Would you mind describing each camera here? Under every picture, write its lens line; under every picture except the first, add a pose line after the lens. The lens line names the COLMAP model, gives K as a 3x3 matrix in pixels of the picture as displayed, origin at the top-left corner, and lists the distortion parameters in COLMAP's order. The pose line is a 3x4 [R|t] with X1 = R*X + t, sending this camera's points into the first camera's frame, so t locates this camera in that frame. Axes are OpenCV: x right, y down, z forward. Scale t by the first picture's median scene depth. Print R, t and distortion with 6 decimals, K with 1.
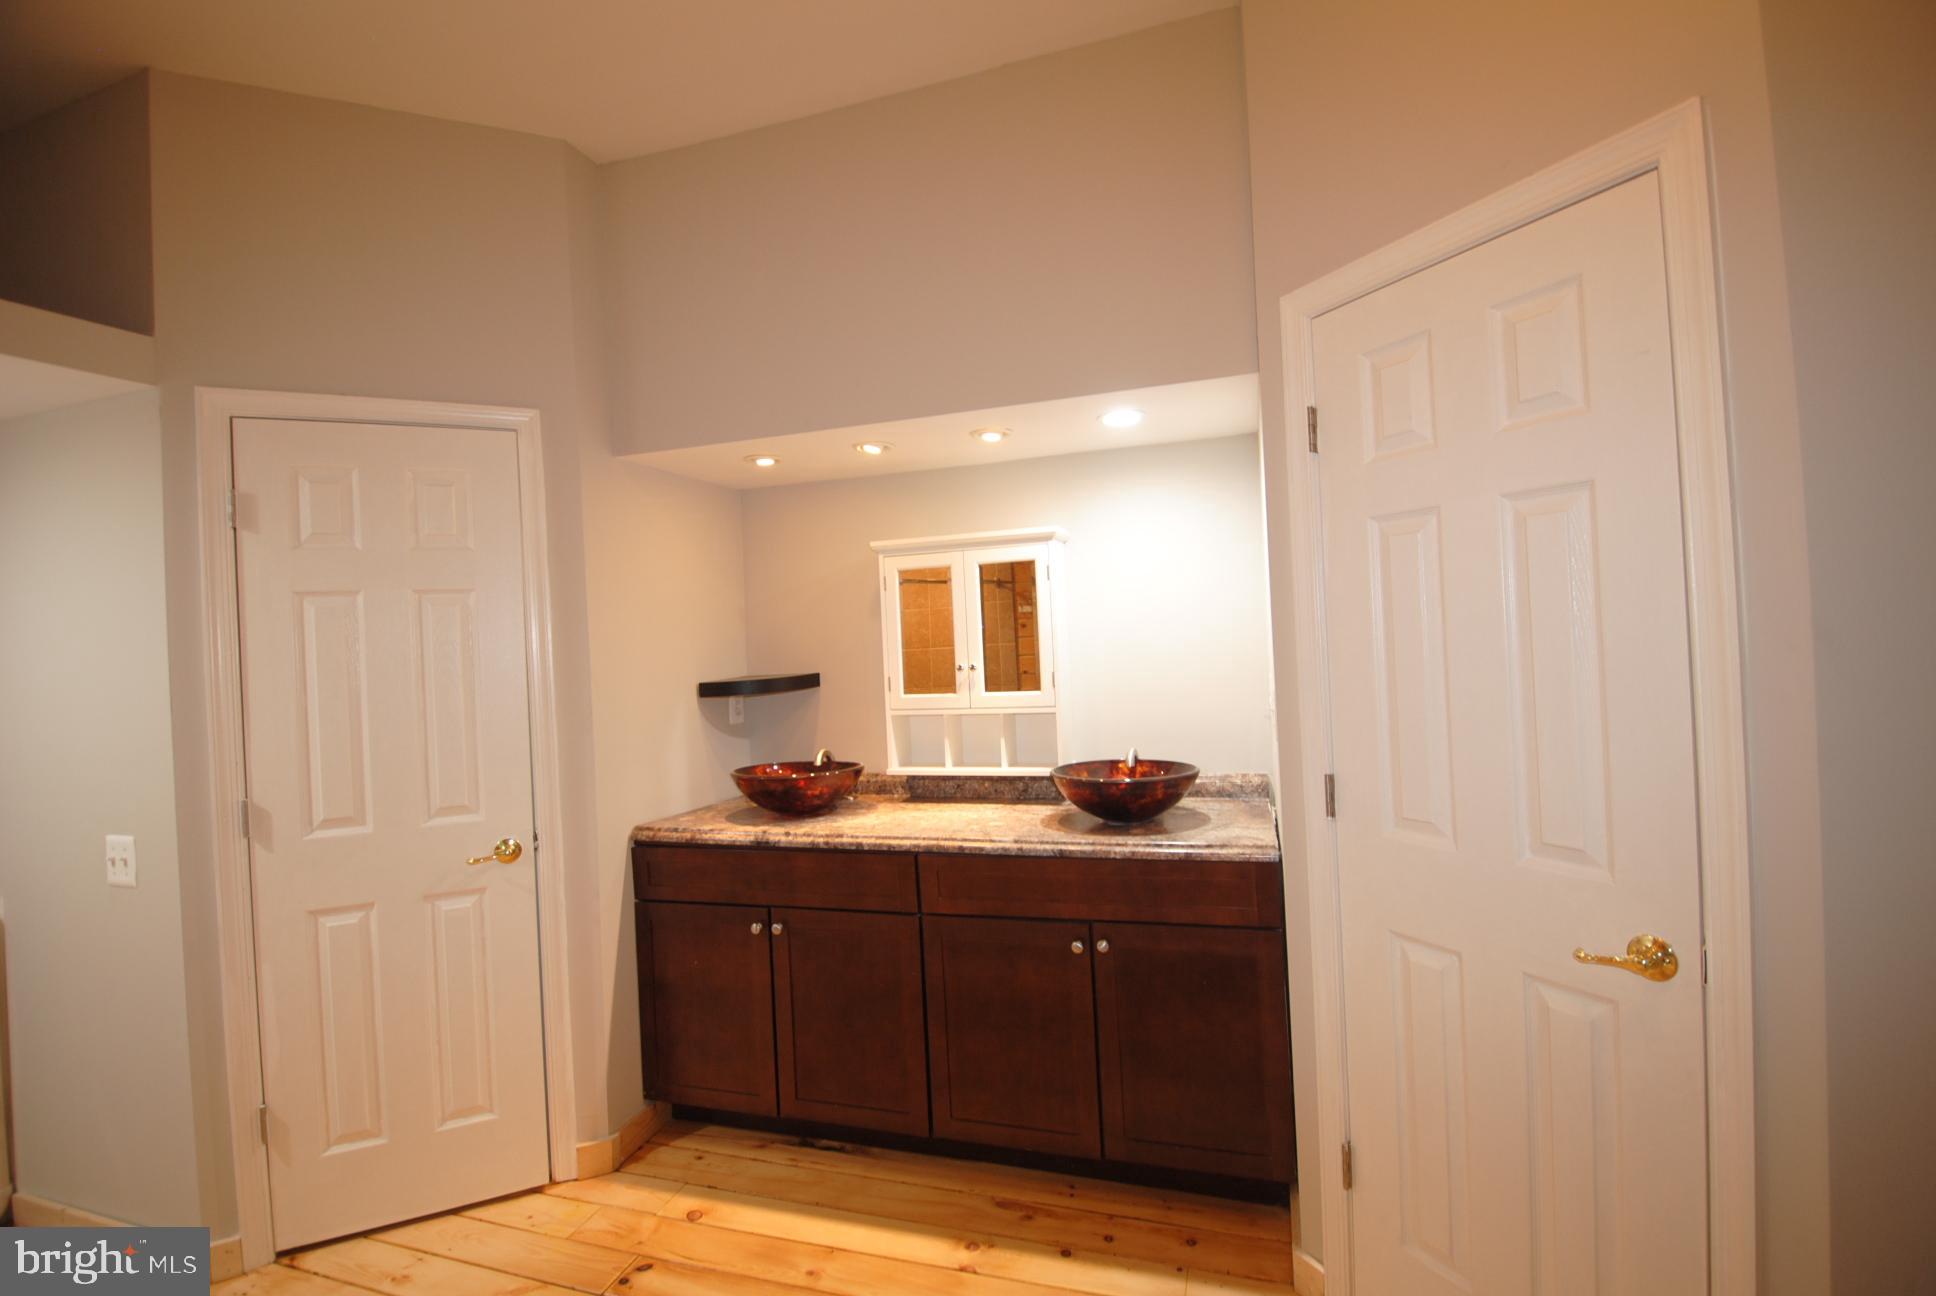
lens RADIAL K [[841.5, 0, 983.4], [0, 841.5, 636.2], [0, 0, 1]] dist [0.018104, -0.028952]
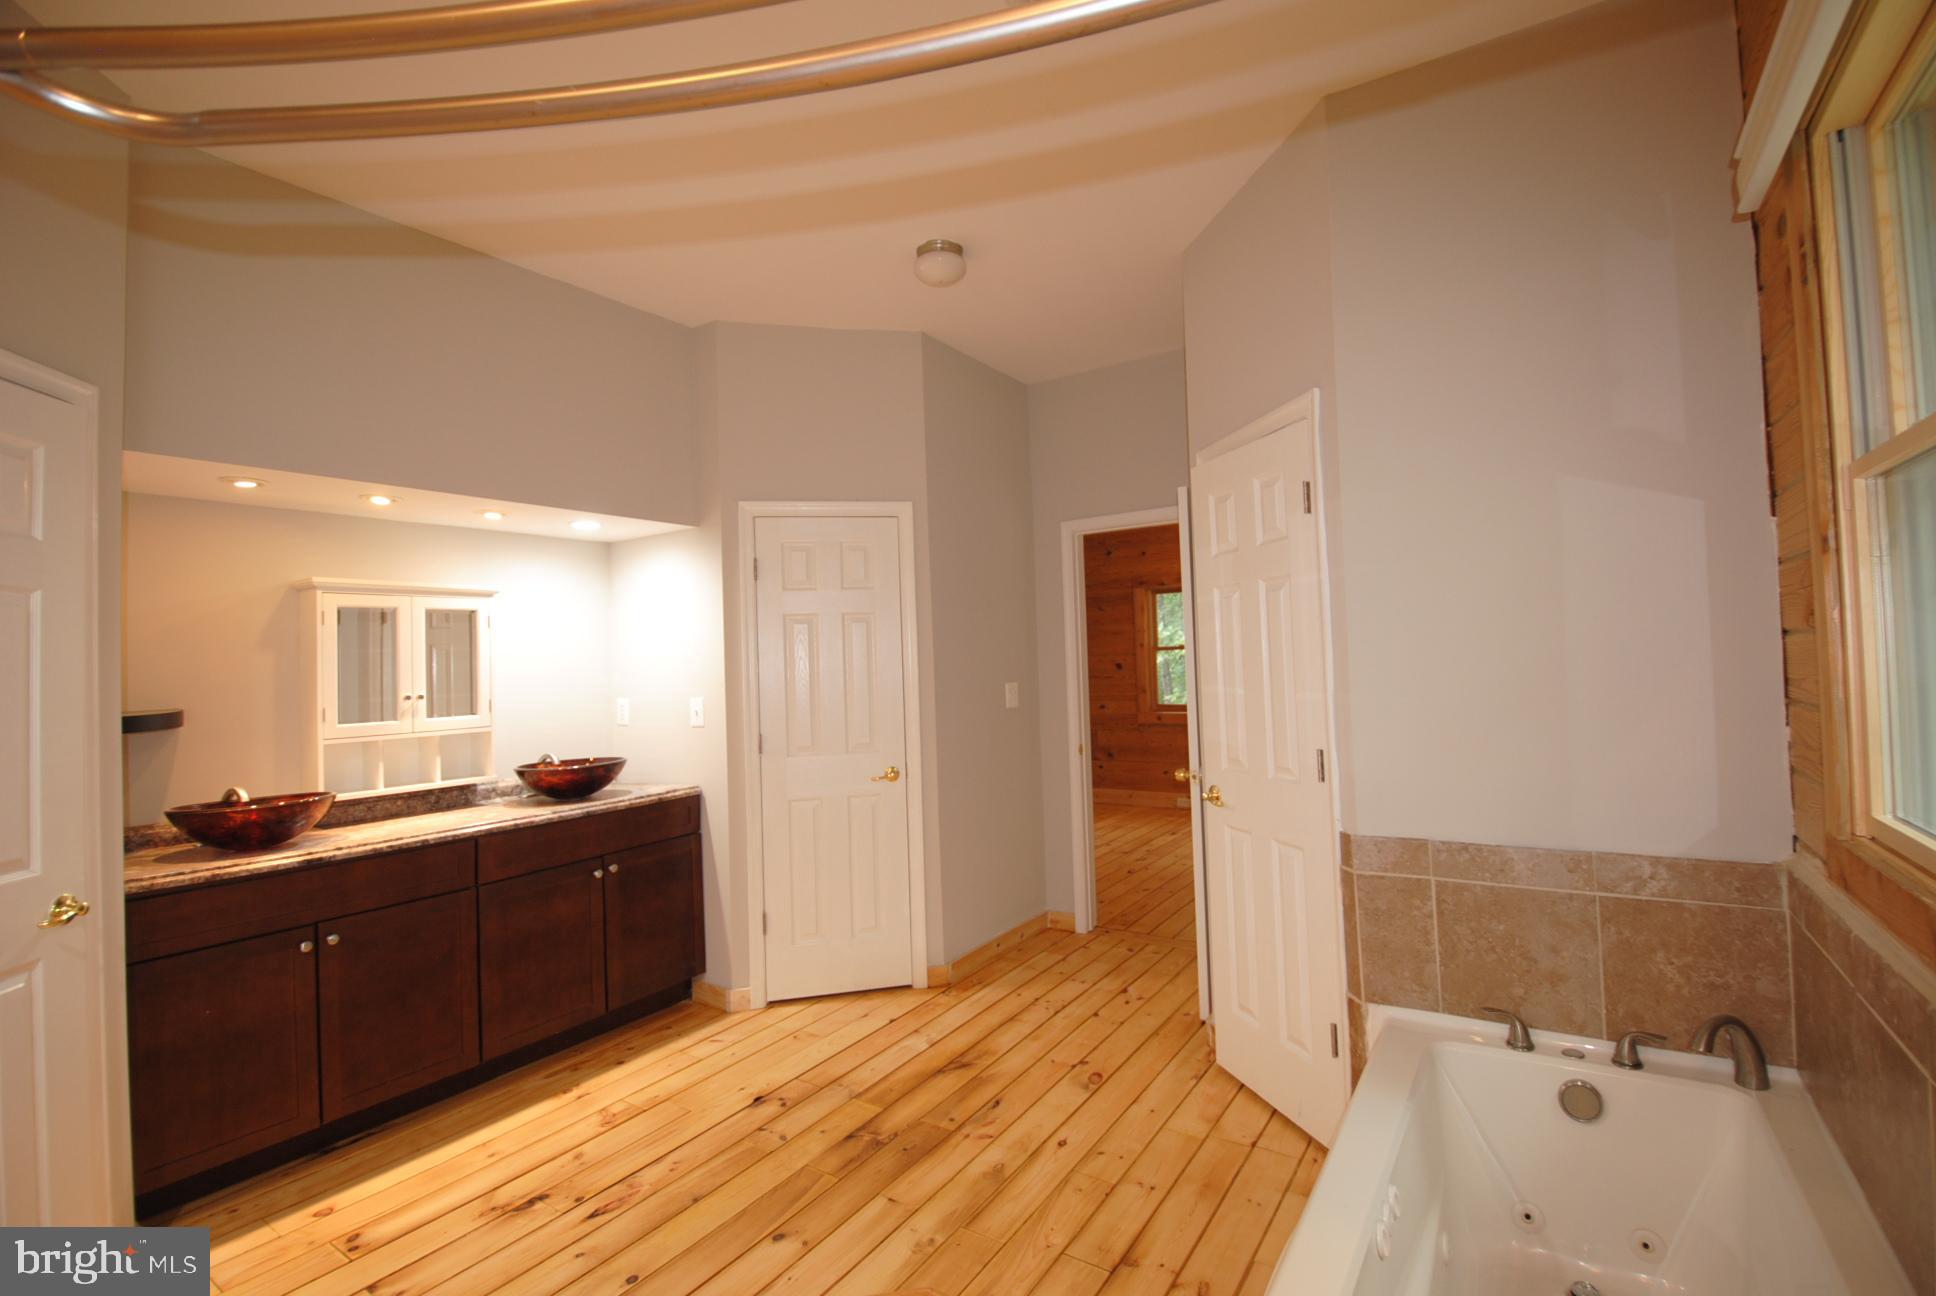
lens RADIAL K [[841.5, 0, 983.4], [0, 841.5, 636.2], [0, 0, 1]] dist [0.018104, -0.028952]
pose [[0.278930, 0.064520, 0.958142, -0.939383], [0.017961, 0.997215, -0.072380, 0.052922], [-0.960143, 0.037398, 0.276995, -0.078641]]
